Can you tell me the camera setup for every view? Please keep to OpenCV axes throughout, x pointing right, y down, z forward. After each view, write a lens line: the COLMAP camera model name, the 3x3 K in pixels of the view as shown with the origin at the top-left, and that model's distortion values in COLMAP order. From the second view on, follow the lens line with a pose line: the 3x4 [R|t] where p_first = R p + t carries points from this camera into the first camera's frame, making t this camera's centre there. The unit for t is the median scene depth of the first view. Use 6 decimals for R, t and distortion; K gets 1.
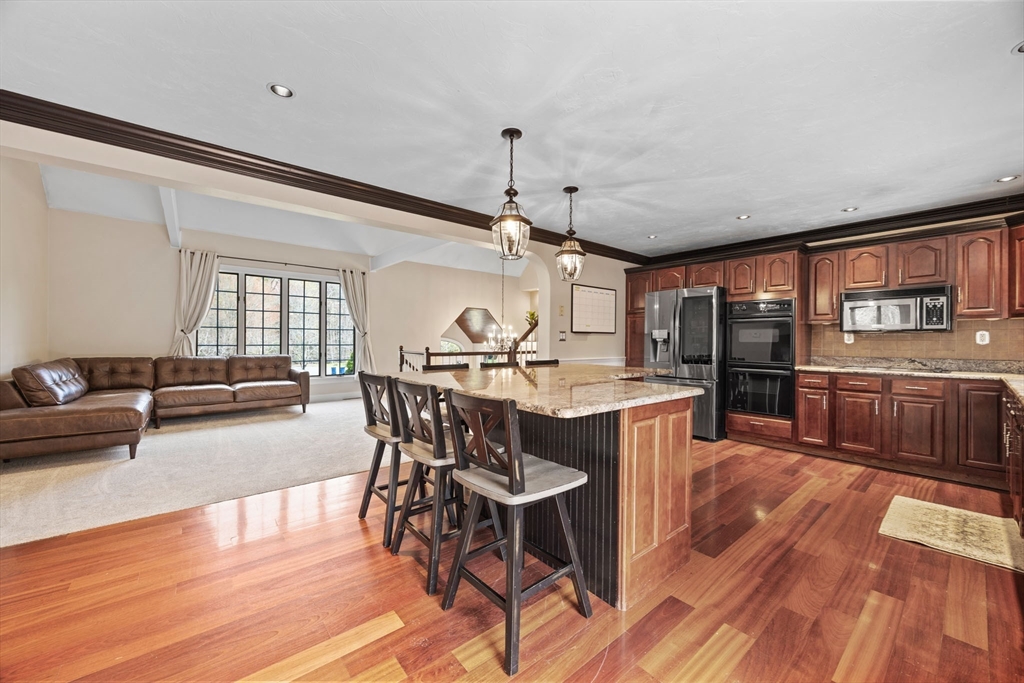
lens RADIAL K [[389.7, 0, 510.7], [0, 389.7, 340.6], [0, 0, 1]] dist [-0.003432, 0.000802]
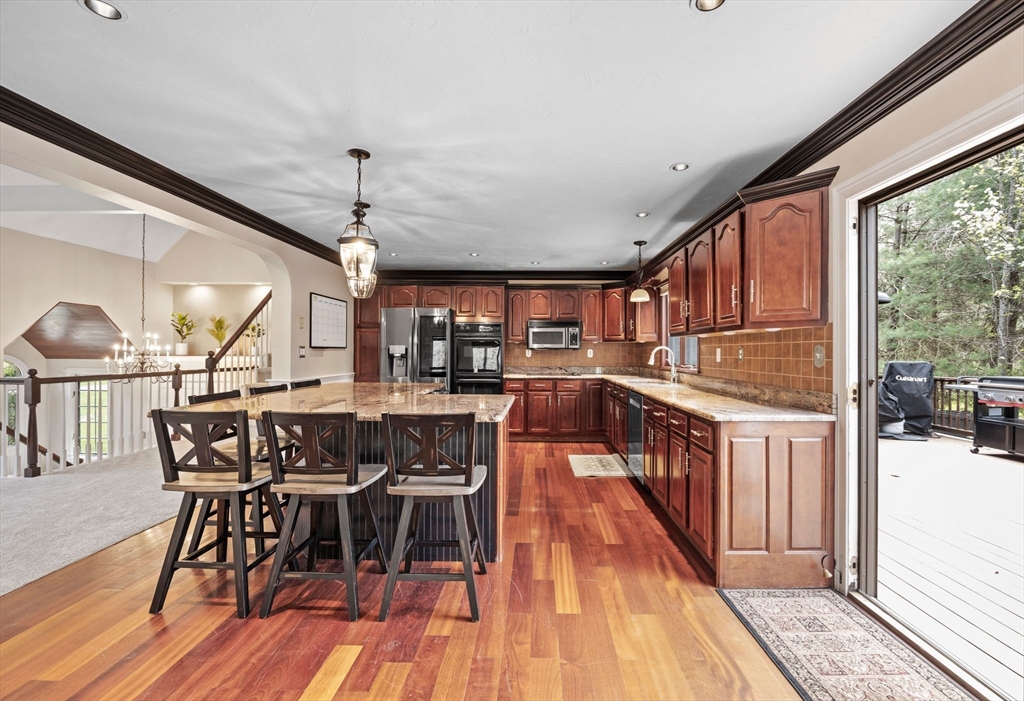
lens RADIAL K [[463.2, 0, 515.2], [0, 463.2, 350.4], [0, 0, 1]] dist [-0.003603, 0.000089]
pose [[0.654881, -0.003164, 0.755725, -0.474682], [-0.000824, 0.999988, 0.004901, -0.028444], [-0.755731, -0.003832, 0.654871, -0.052794]]
